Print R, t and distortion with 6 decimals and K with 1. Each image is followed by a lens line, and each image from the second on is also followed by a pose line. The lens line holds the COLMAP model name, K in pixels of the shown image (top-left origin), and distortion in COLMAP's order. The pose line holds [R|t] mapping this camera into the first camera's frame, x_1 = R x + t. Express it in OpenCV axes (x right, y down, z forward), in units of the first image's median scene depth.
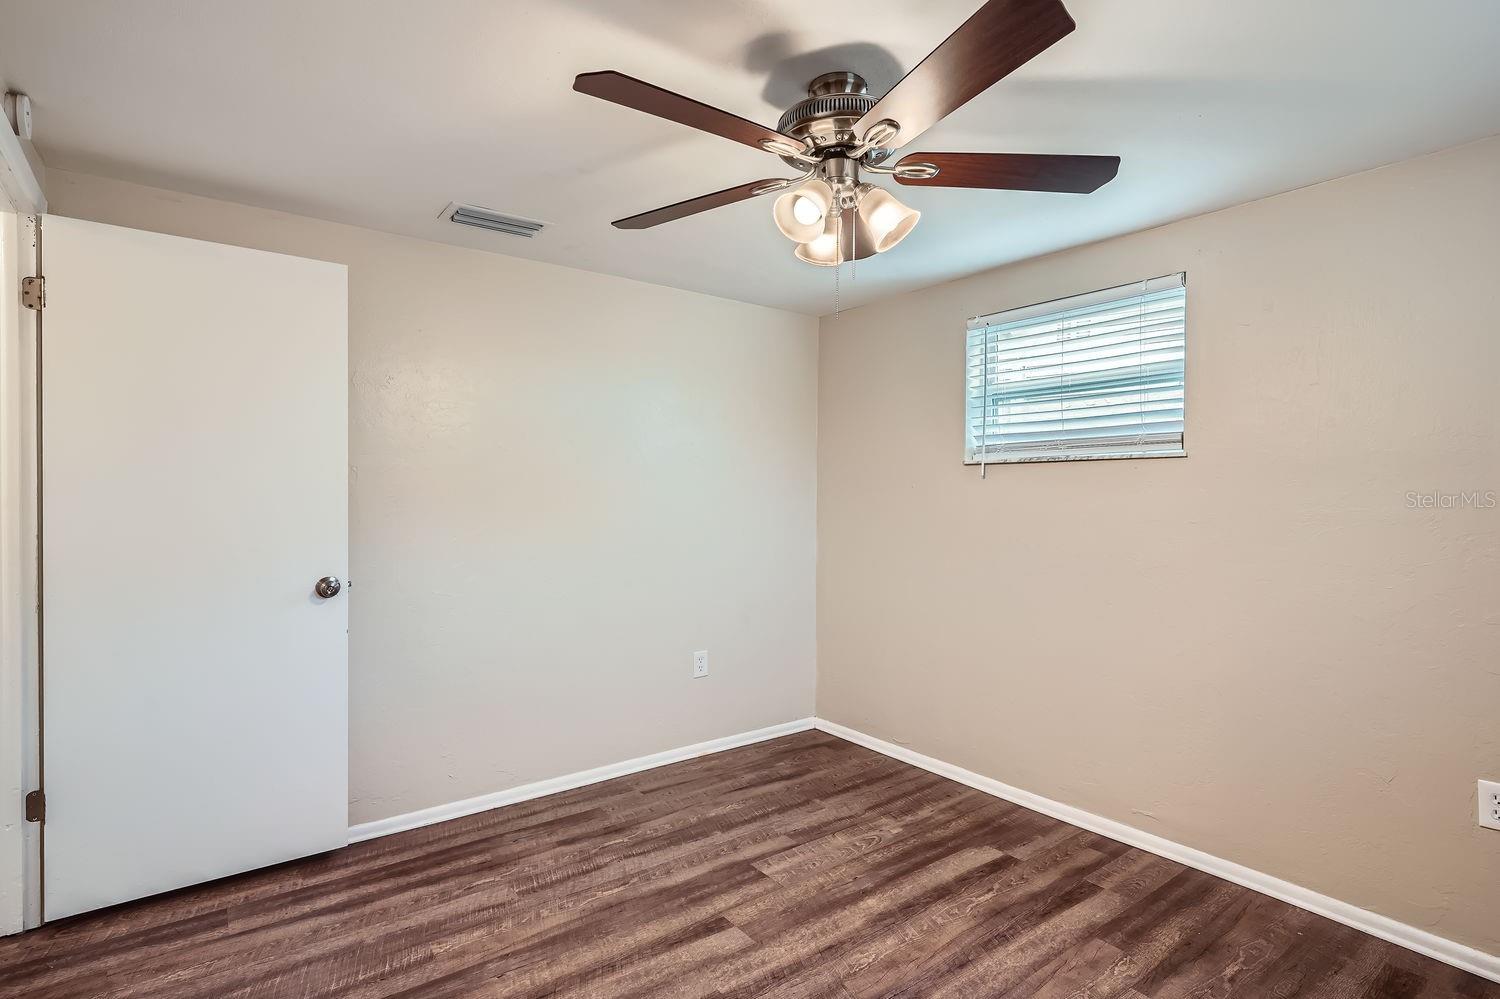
lens RADIAL K [[736.4, 0, 753.8], [0, 736.4, 496.6], [0, 0, 1]] dist [-0.000371, 0.001149]
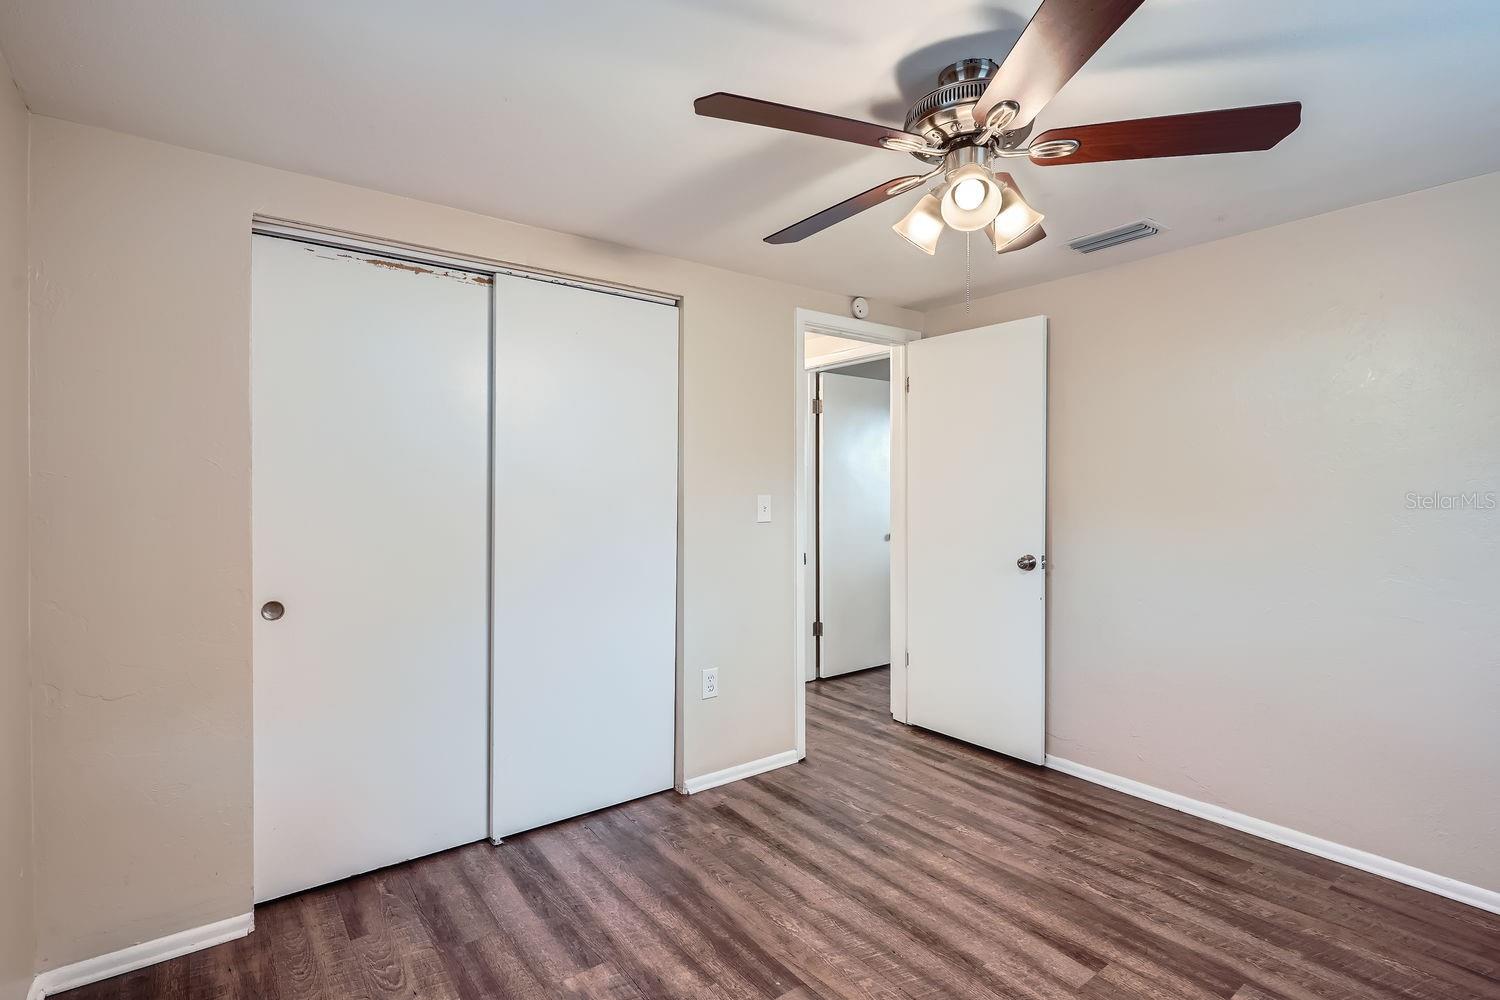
lens RADIAL K [[736.4, 0, 755.8], [0, 736.4, 498.6], [0, 0, 1]] dist [-0.000371, 0.001149]
pose [[0.014950, 0.008799, -0.999850, 0.742138], [-0.008169, 0.999929, 0.008677, -0.002634], [0.999855, 0.008038, 0.015021, 0.482256]]
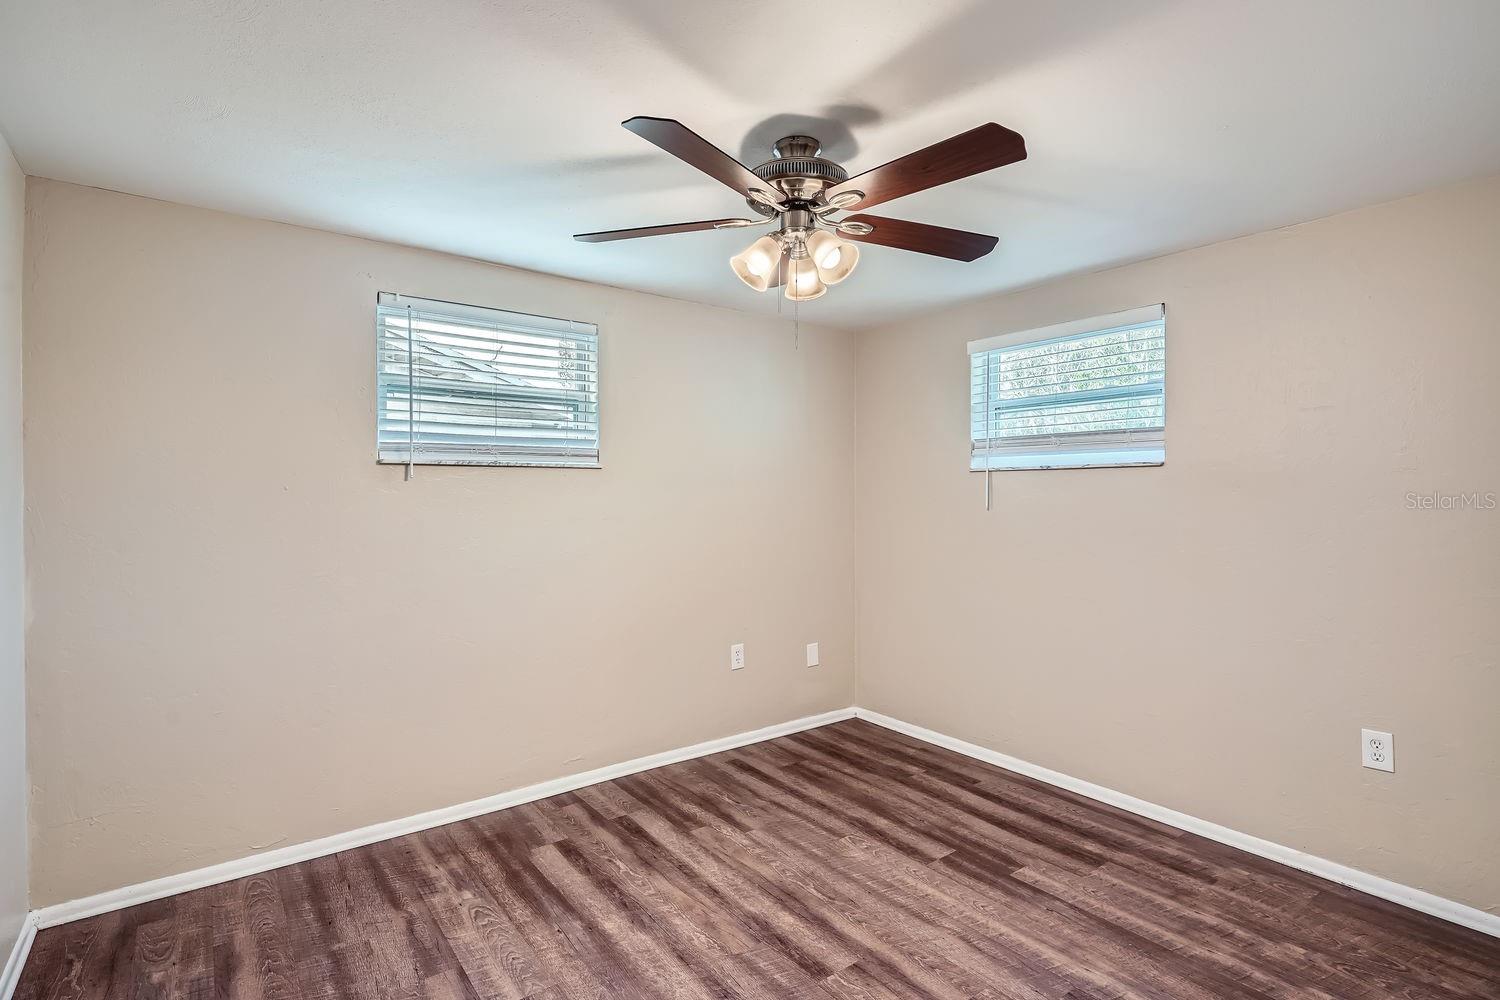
lens RADIAL K [[736.4, 0, 753.0], [0, 736.4, 497.0], [0, 0, 1]] dist [-0.000371, 0.001149]
pose [[0.006805, -0.004179, 0.999968, -0.716426], [0.007613, 0.999963, 0.004127, -0.006881], [-0.999948, 0.007585, 0.006836, 0.726724]]
